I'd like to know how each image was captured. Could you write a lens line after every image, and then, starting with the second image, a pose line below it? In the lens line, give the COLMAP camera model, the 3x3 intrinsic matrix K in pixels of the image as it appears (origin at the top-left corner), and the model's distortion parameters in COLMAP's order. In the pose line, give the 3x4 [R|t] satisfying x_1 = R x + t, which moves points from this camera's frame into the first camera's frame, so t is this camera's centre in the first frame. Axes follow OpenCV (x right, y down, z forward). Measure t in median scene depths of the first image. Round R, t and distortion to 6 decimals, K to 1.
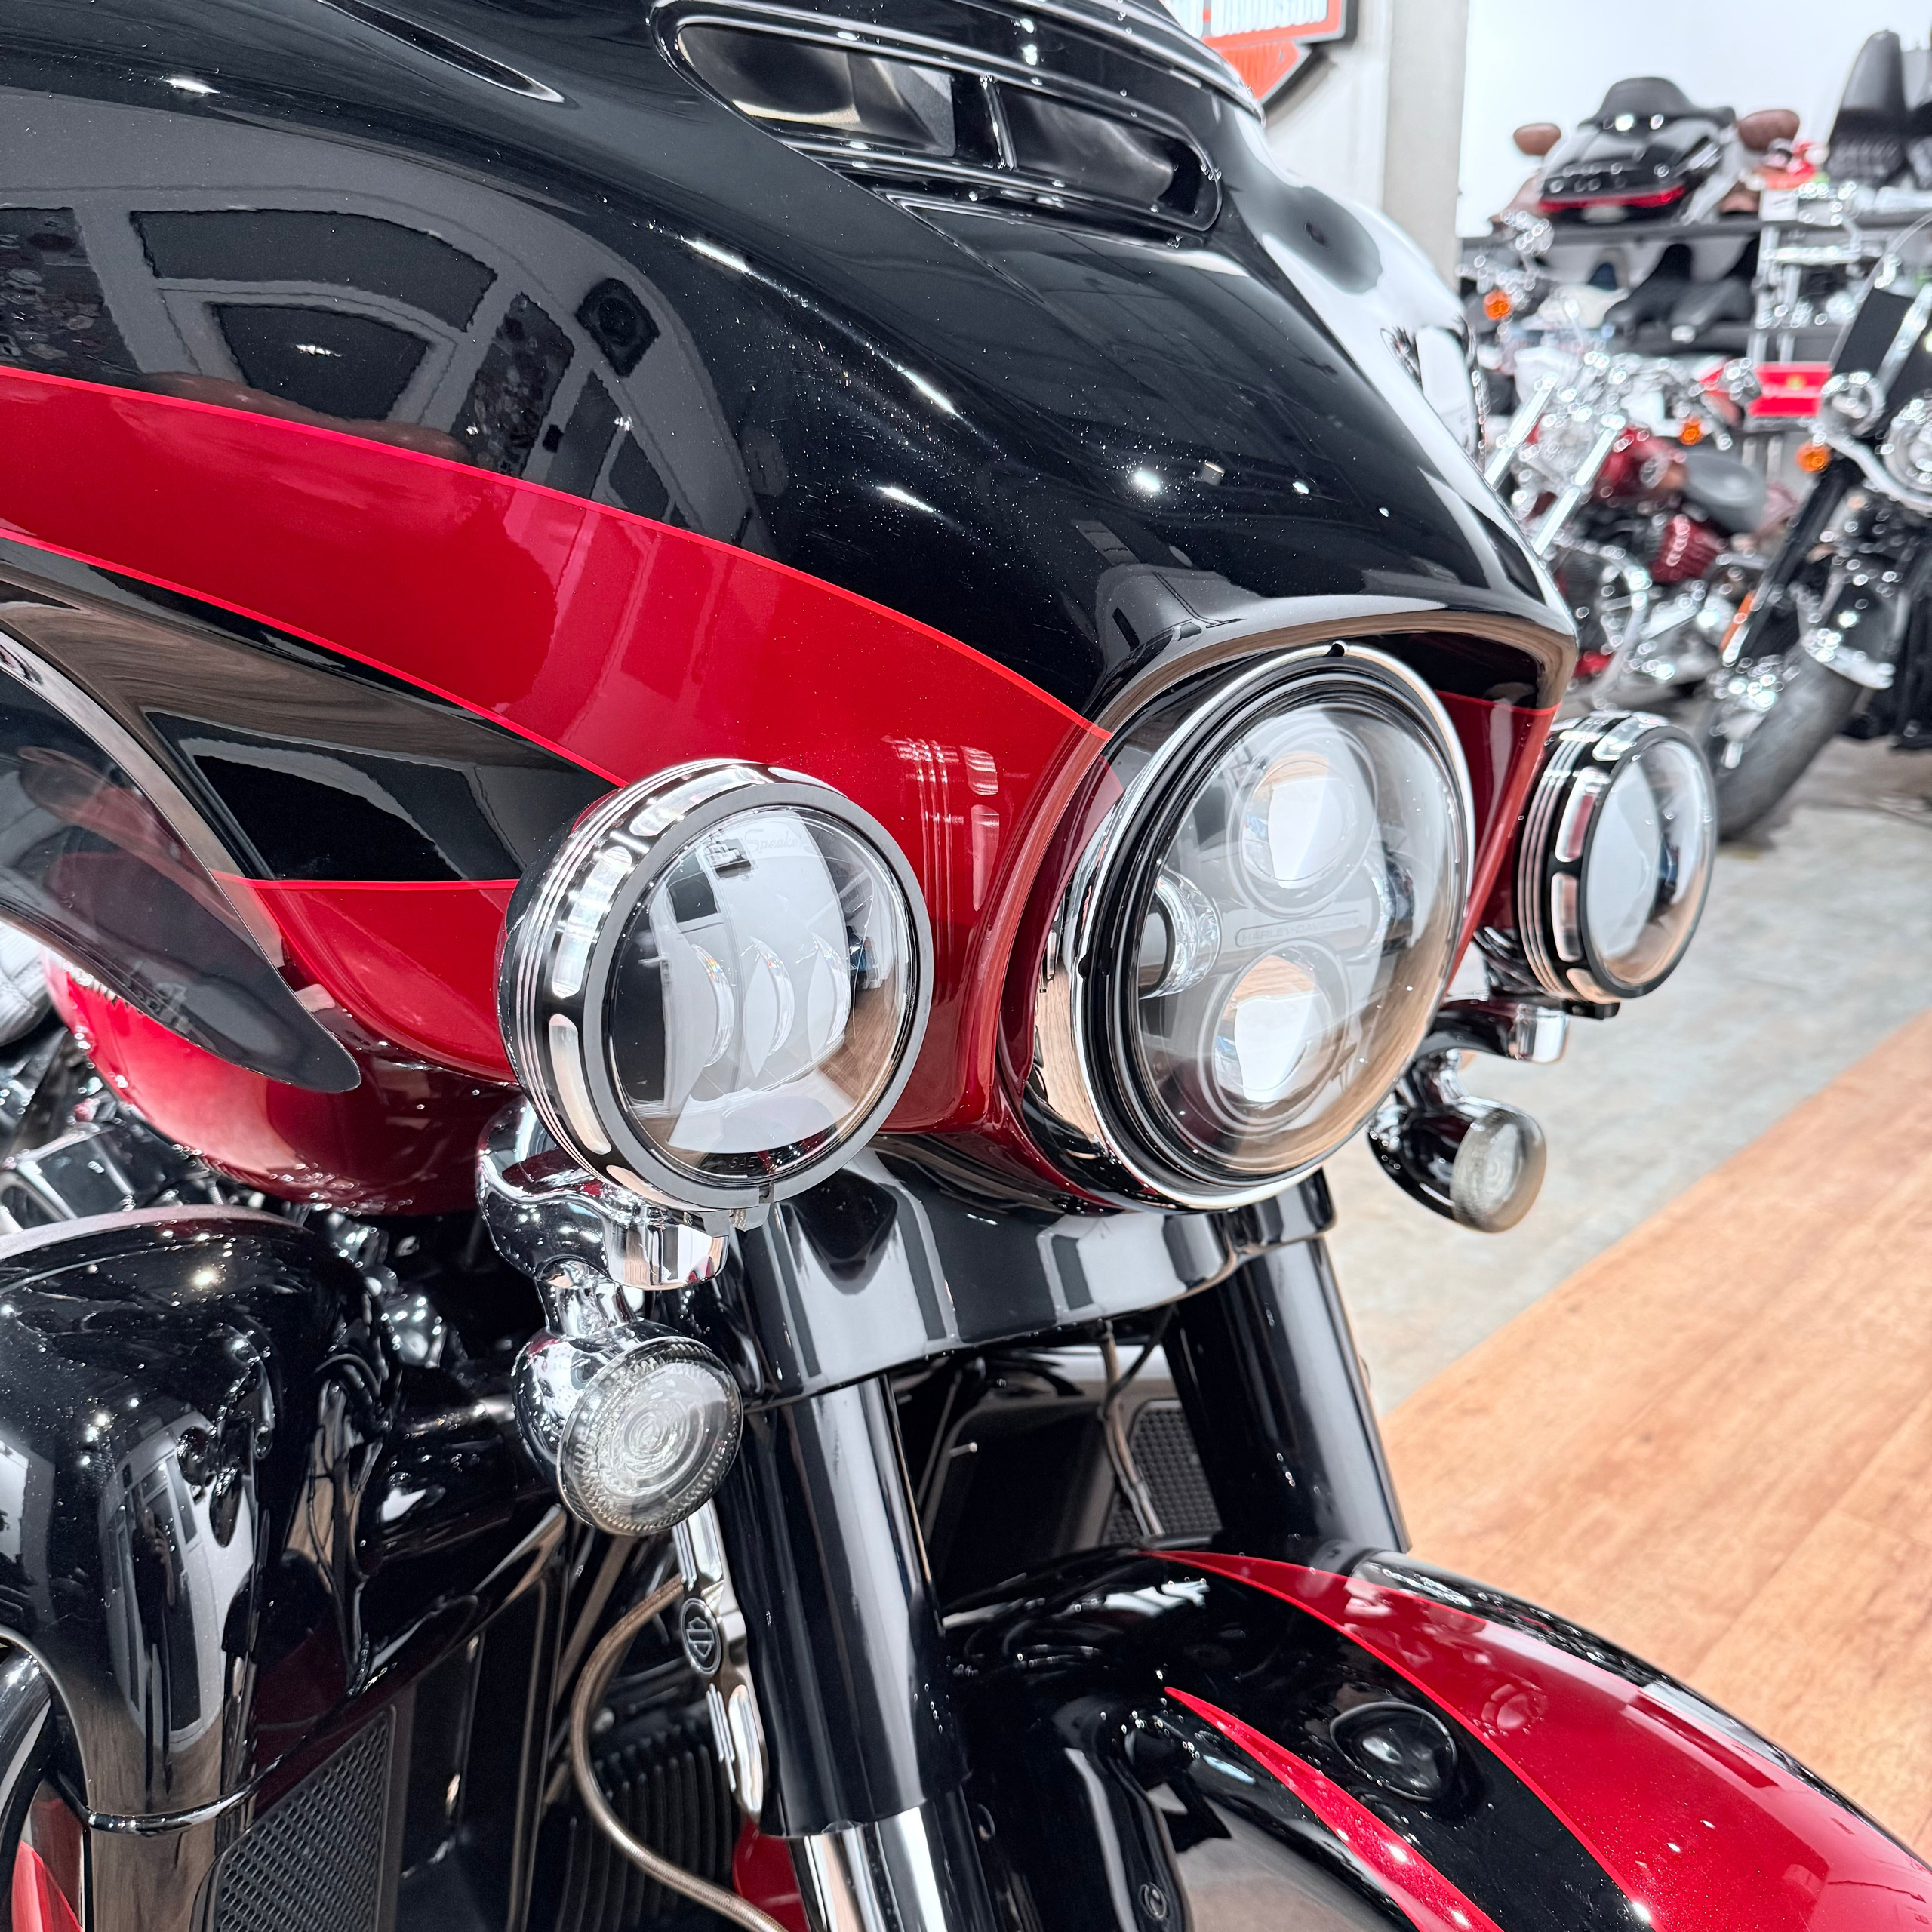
lens RADIAL K [[1842.3, 0, 978.8], [0, 1842.3, 968.4], [0, 0, 1]] dist [0.022421, -0.045535]
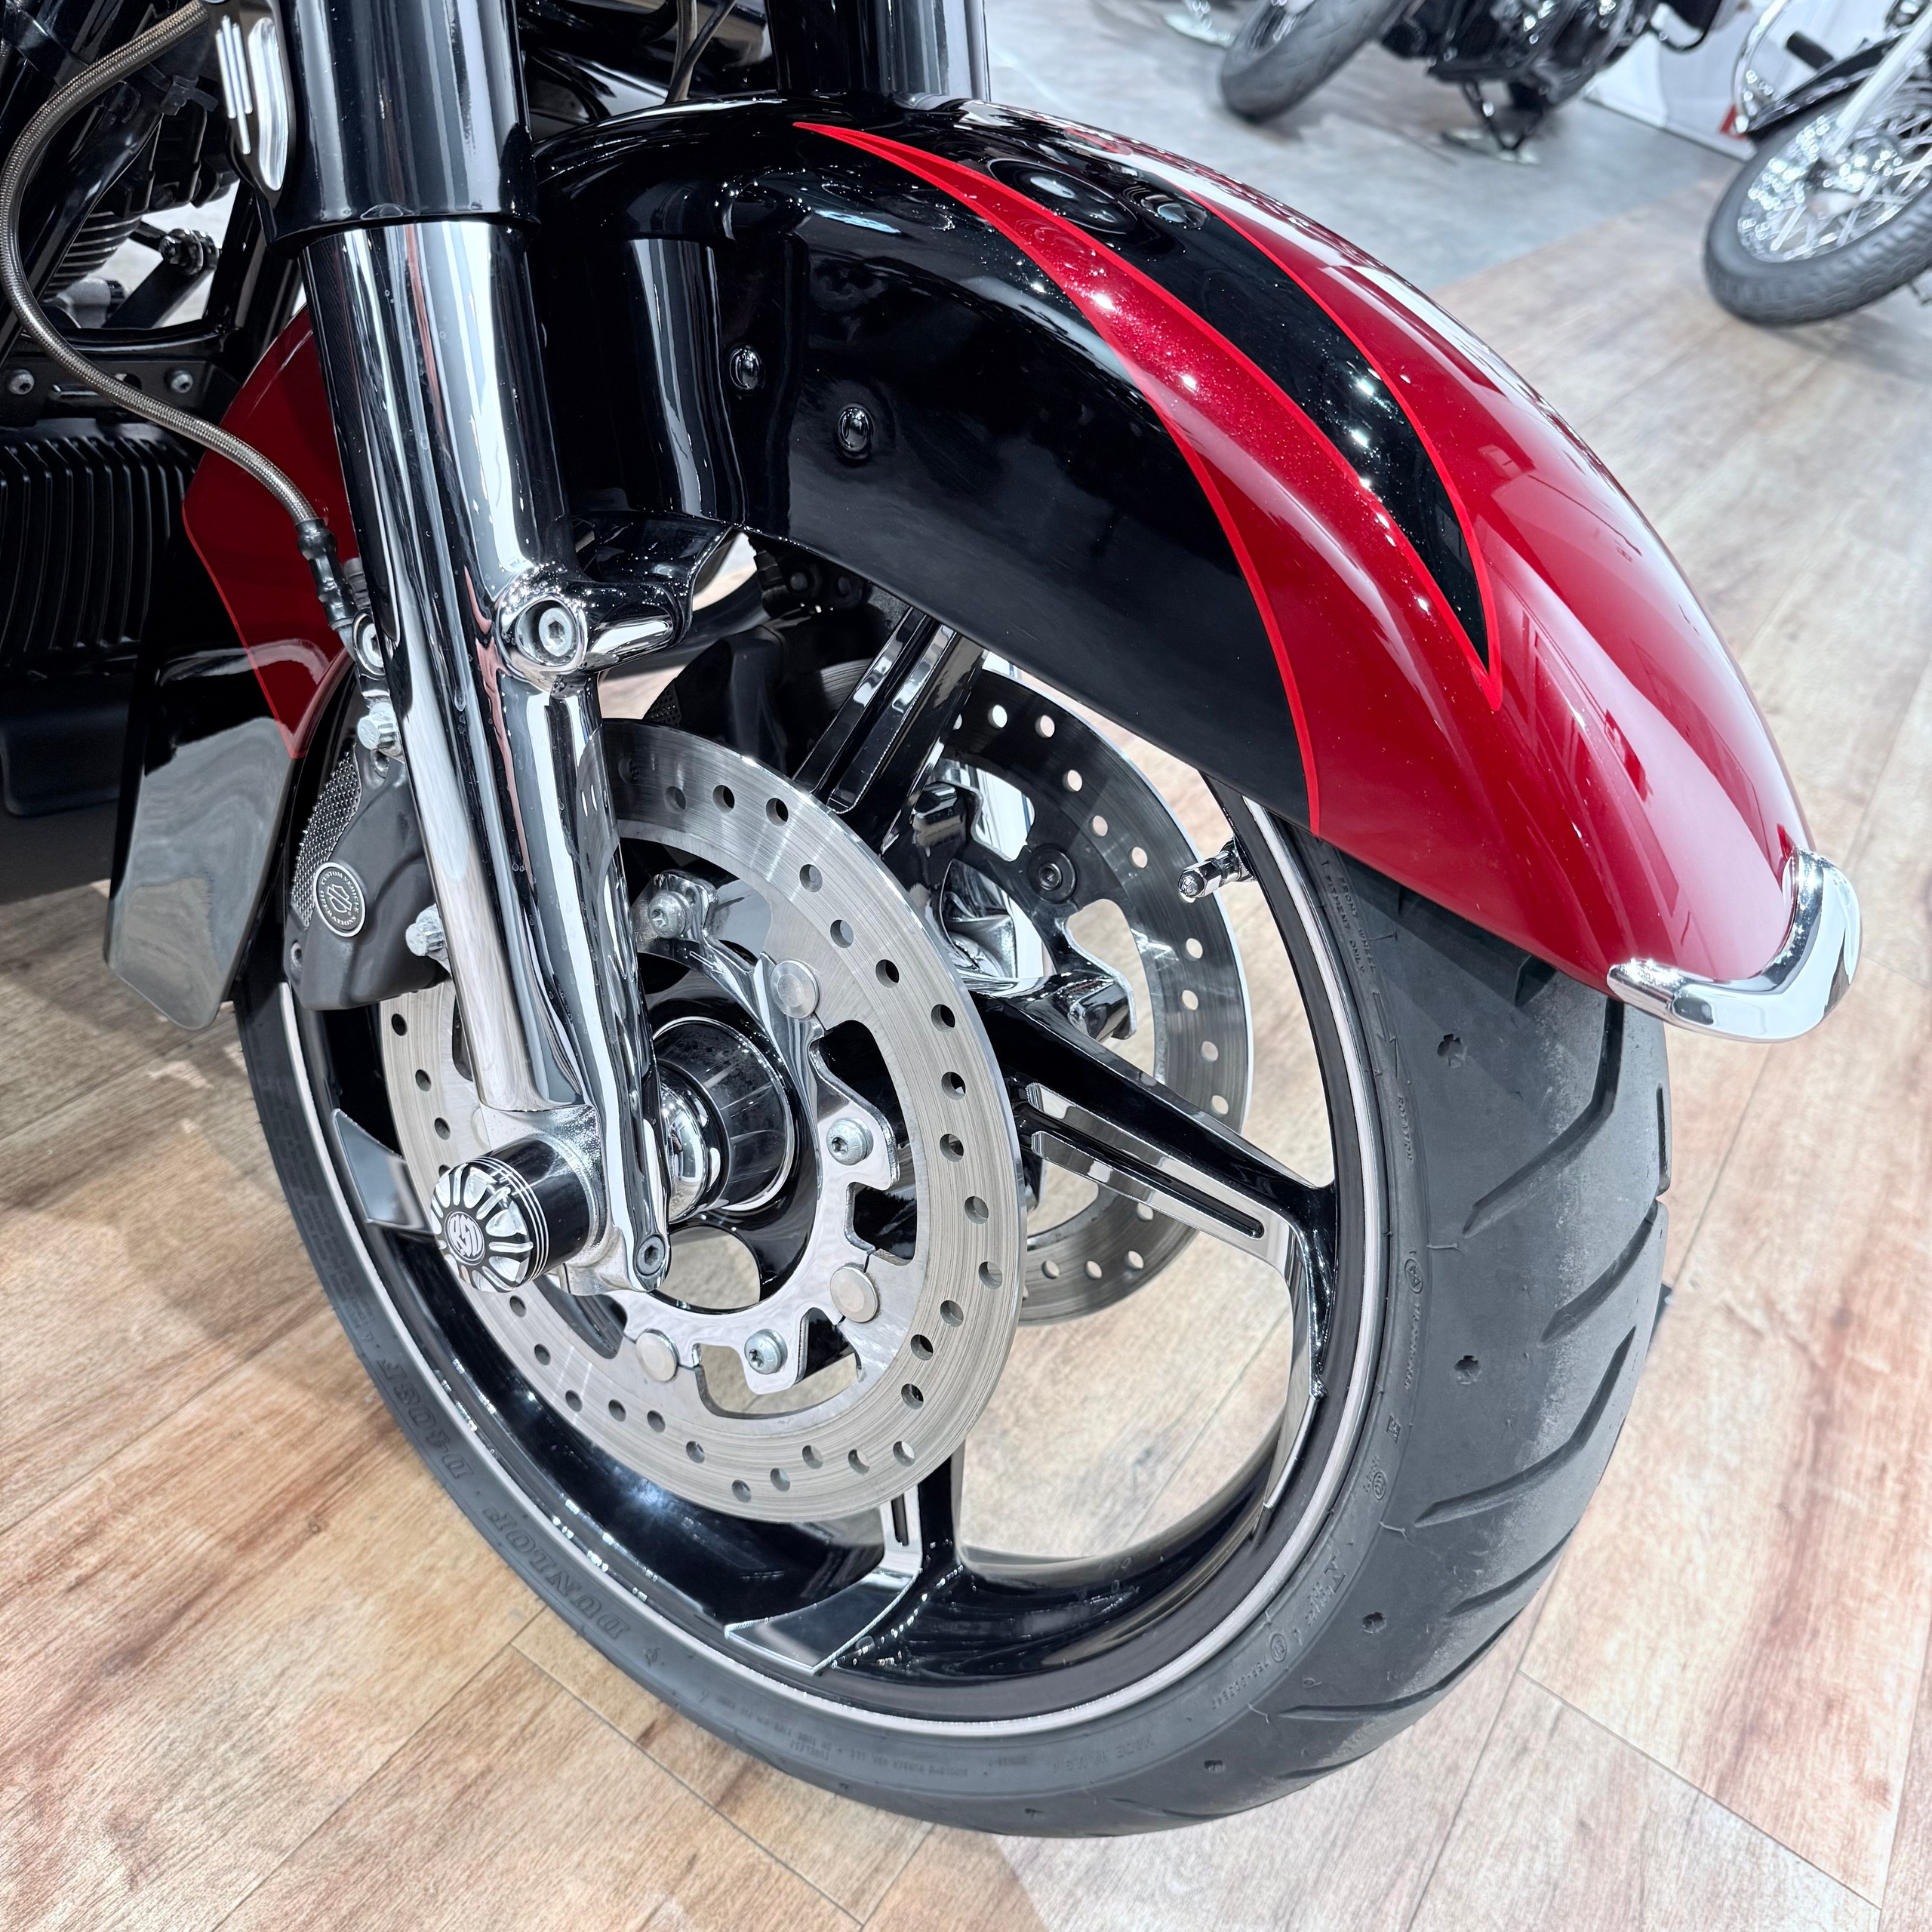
lens RADIAL K [[1801.6, 0, 963.6], [0, 1801.6, 969.3], [0, 0, 1]] dist [0.128405, -0.180595]
pose [[0.943932, 0.093214, 0.316708, -0.008998], [-0.197641, 0.927967, 0.315935, 0.070440], [-0.264445, -0.360816, 0.894360, 0.010506]]
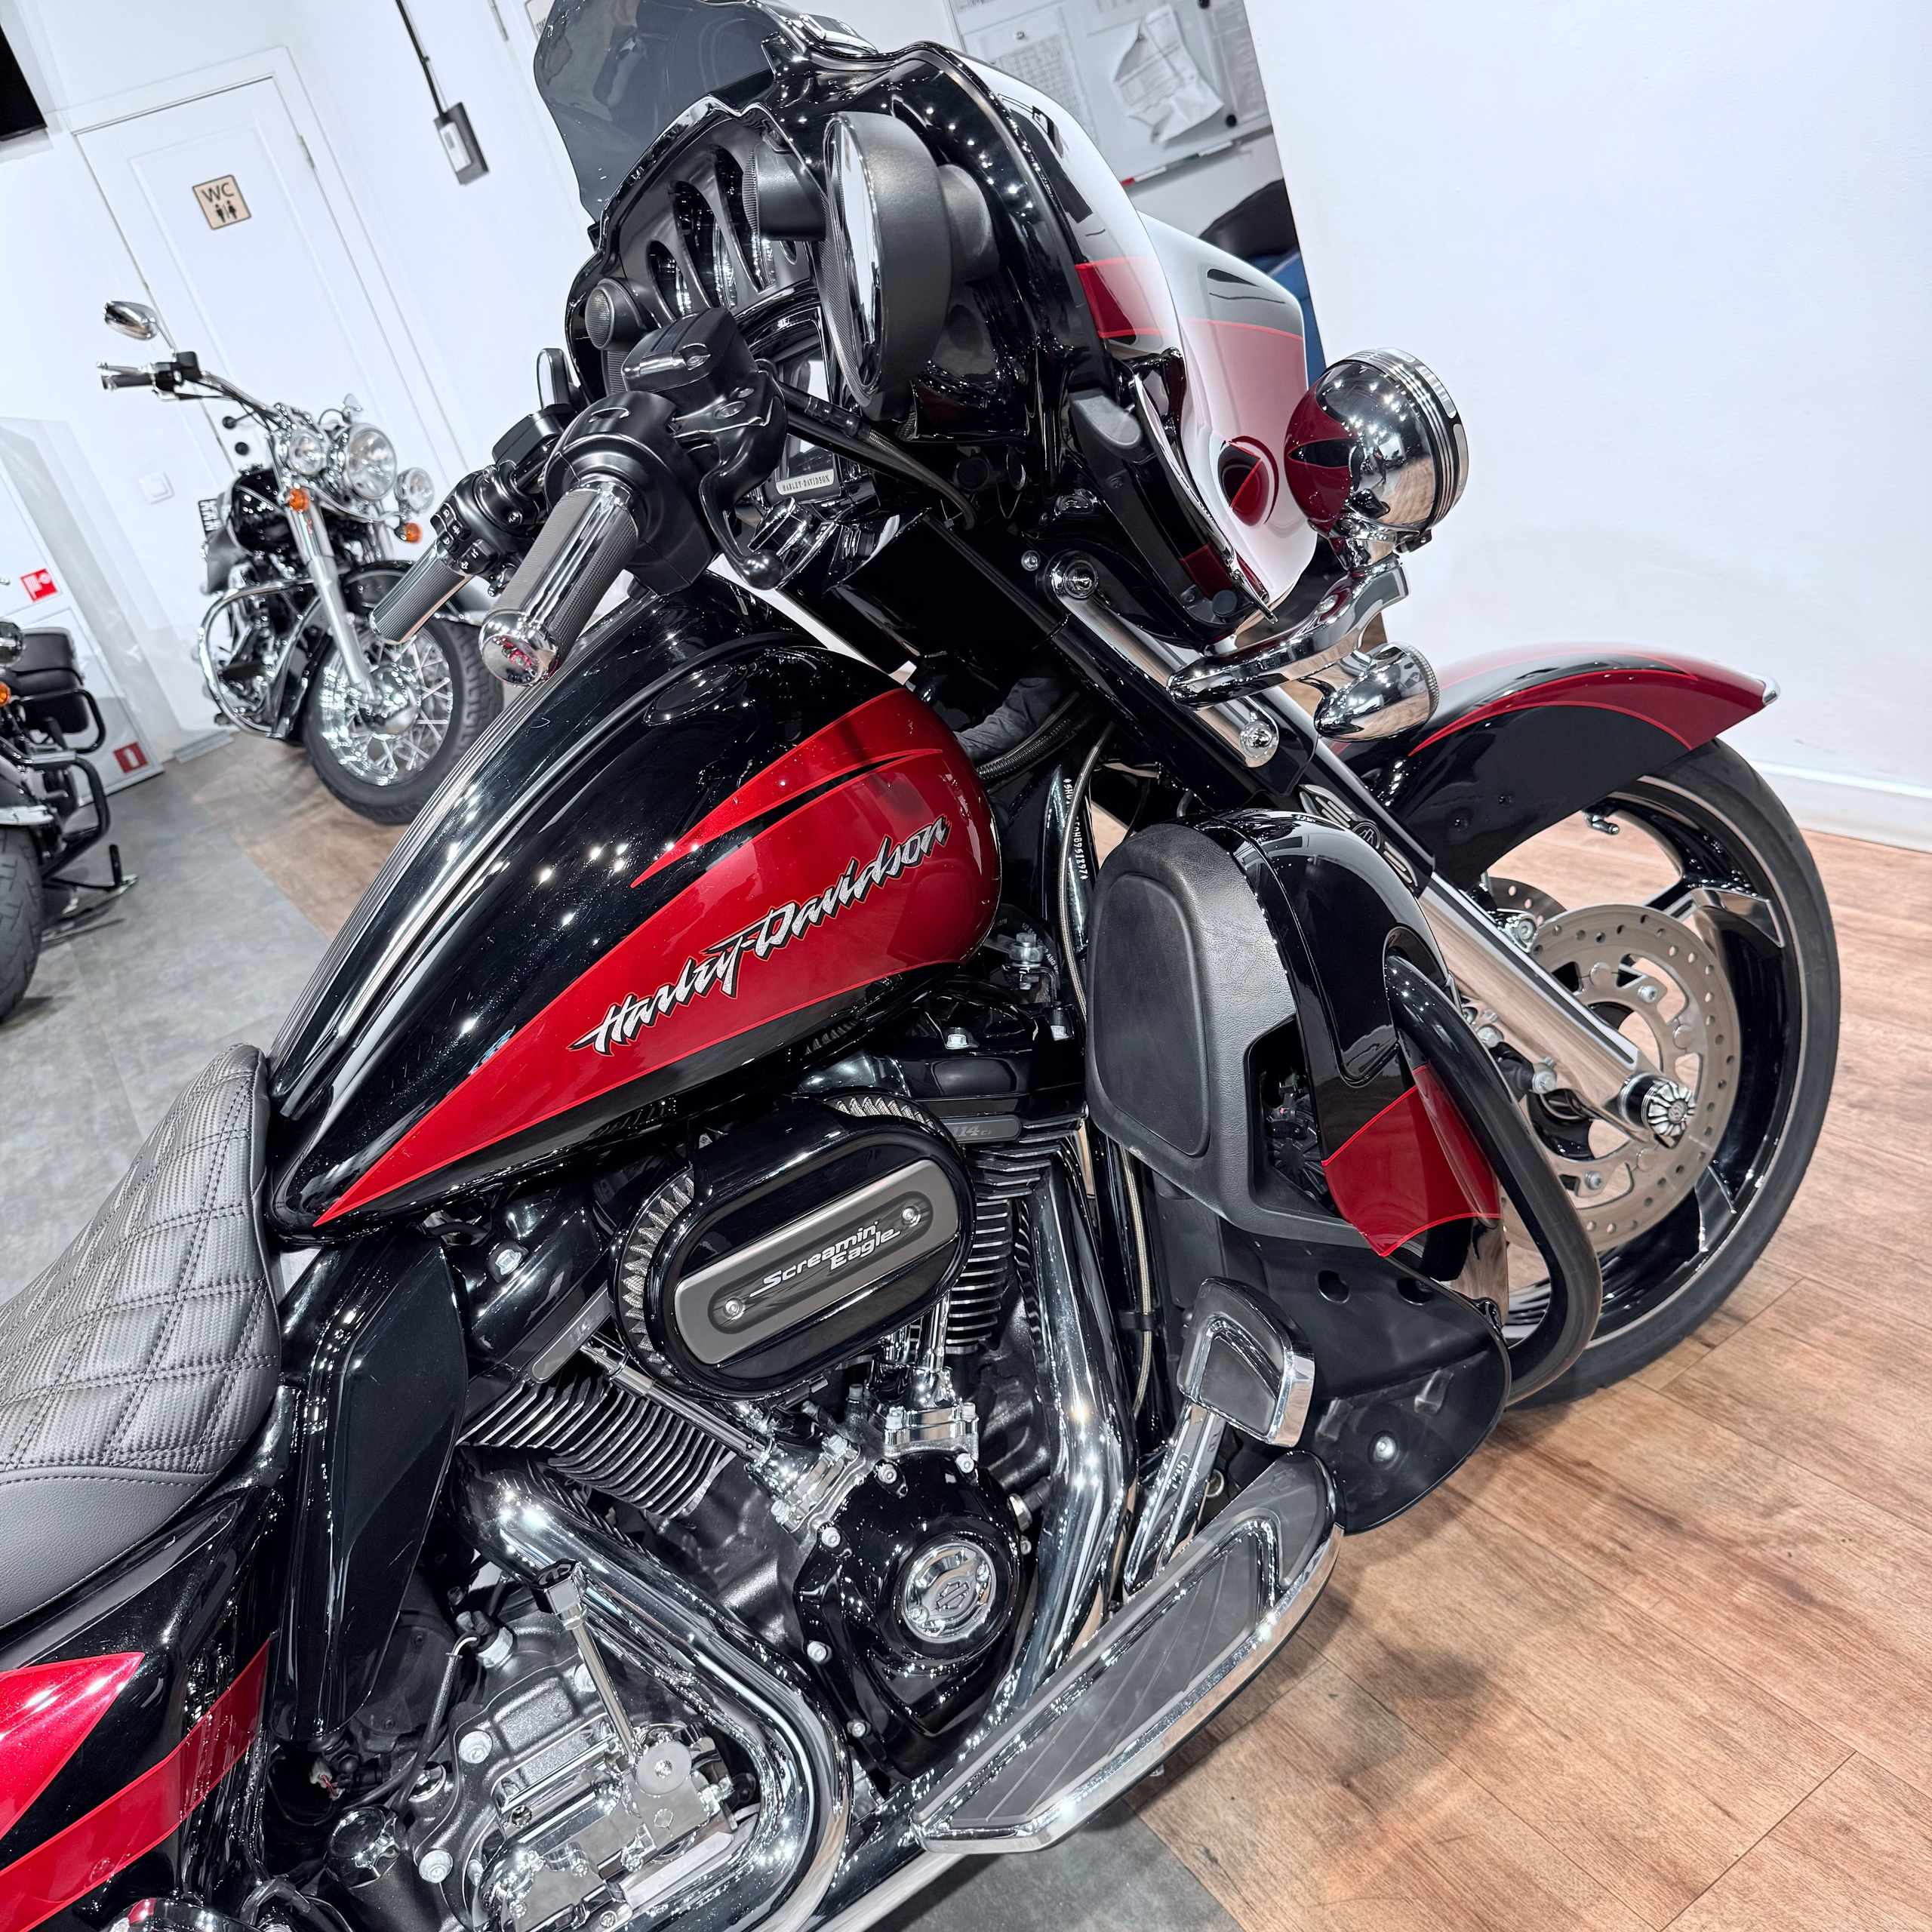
lens RADIAL K [[1808.7, 0, 953.6], [0, 1808.7, 972.6], [0, 0, 1]] dist [0.104453, -0.204640]
pose [[0.267858, -0.476632, 0.837302, -0.315383], [0.575032, 0.776385, 0.257999, -0.047841], [-0.773039, 0.412369, 0.482040, 0.066860]]
